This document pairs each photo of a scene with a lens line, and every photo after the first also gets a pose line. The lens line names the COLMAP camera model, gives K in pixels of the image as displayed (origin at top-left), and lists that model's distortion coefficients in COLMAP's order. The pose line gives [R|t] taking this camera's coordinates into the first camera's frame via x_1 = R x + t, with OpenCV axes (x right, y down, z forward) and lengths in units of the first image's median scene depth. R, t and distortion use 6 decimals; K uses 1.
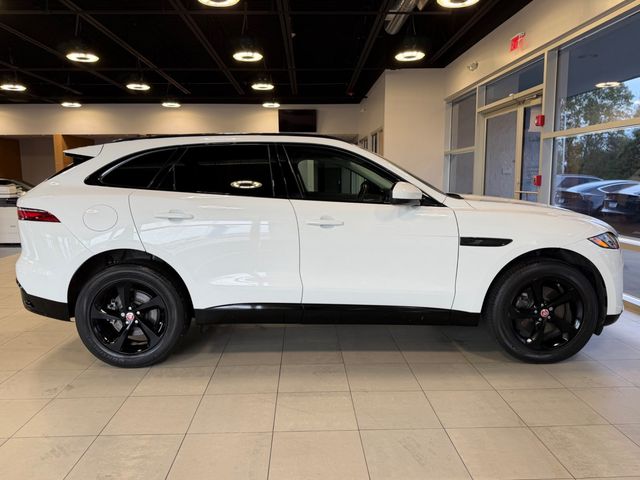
lens RADIAL K [[484.3, 0, 321.6], [0, 484.3, 237.6], [0, 0, 1]] dist [0.067512, -0.043532]
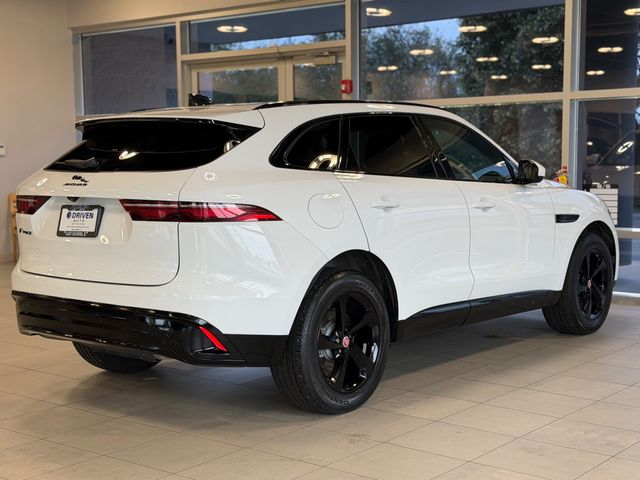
lens RADIAL K [[977.5, 0, 316.8], [0, 977.5, 235.2], [0, 0, 1]] dist [0.135670, 0.000000]
pose [[0.658845, -0.061133, 0.749791, -1.476538], [0.099561, 0.995011, -0.006359, 0.004981], [-0.745661, 0.078840, 0.661645, 0.030713]]
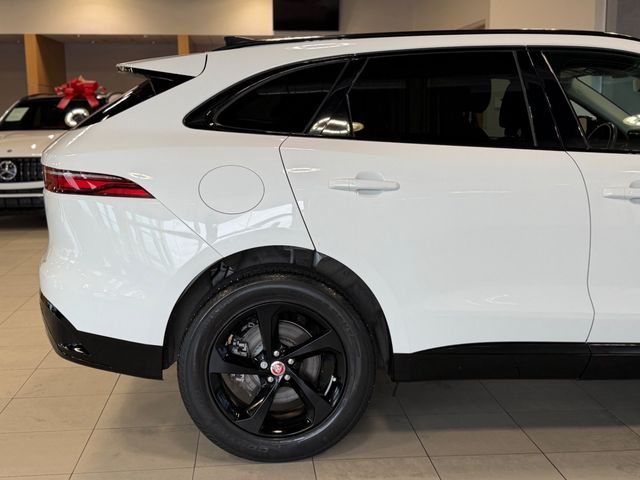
lens RADIAL K [[838.6, 0, 318.3], [0, 838.6, 238.8], [0, 0, 1]] dist [0.081429, 0.000000]
pose [[0.998986, -0.008814, 0.044148, -0.371700], [0.007625, 0.999606, 0.027018, -0.008652], [-0.044369, -0.026654, 0.998660, 0.058215]]
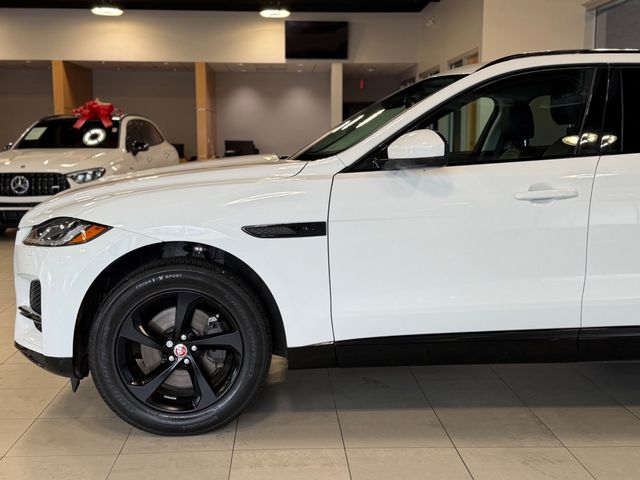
lens RADIAL K [[800.7, 0, 320.7], [0, 800.7, 233.0], [0, 0, 1]] dist [0.104452, 0.000000]
pose [[0.999928, 0.004764, 0.011031, -0.249313], [-0.004690, 0.999967, -0.006683, 0.016189], [-0.011062, 0.006631, 0.999917, 0.047081]]
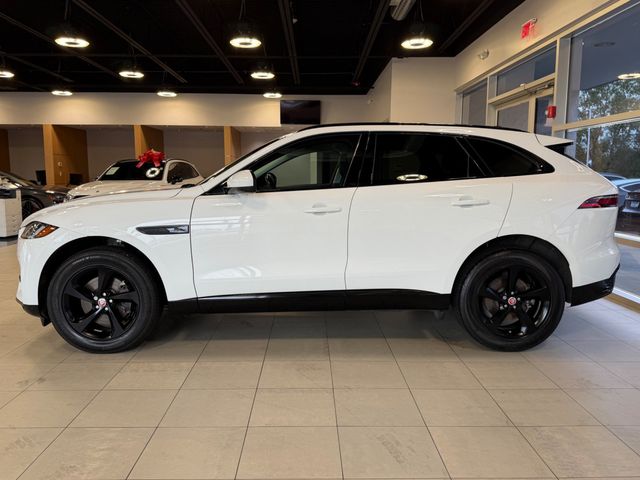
lens RADIAL K [[516.6, 0, 322.0], [0, 516.6, 236.7], [0, 0, 1]] dist [0.066108, -0.043745]
pose [[0.999828, 0.012413, -0.013781, 0.042111], [-0.012467, 0.999915, -0.003846, 0.019731], [0.013732, 0.004017, 0.999898, -0.016286]]
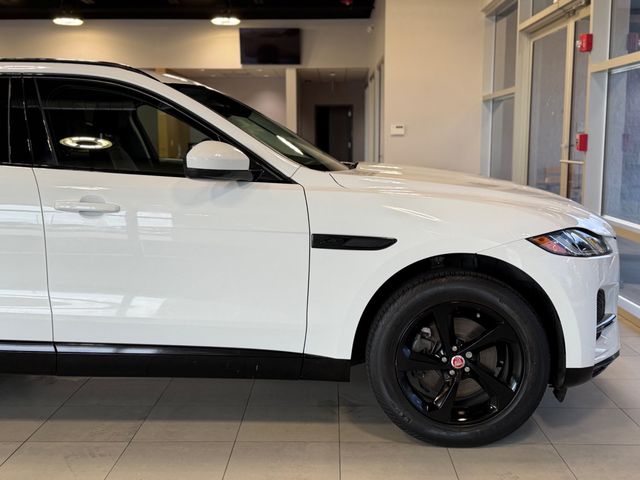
lens RADIAL K [[766.4, 0, 321.7], [0, 766.4, 231.4], [0, 0, 1]] dist [0.092291, 0.000000]
pose [[0.998542, 0.009219, -0.053190, 0.329505], [-0.009318, 0.999955, -0.001610, -0.002594], [0.053173, 0.002103, 0.998583, 0.047881]]
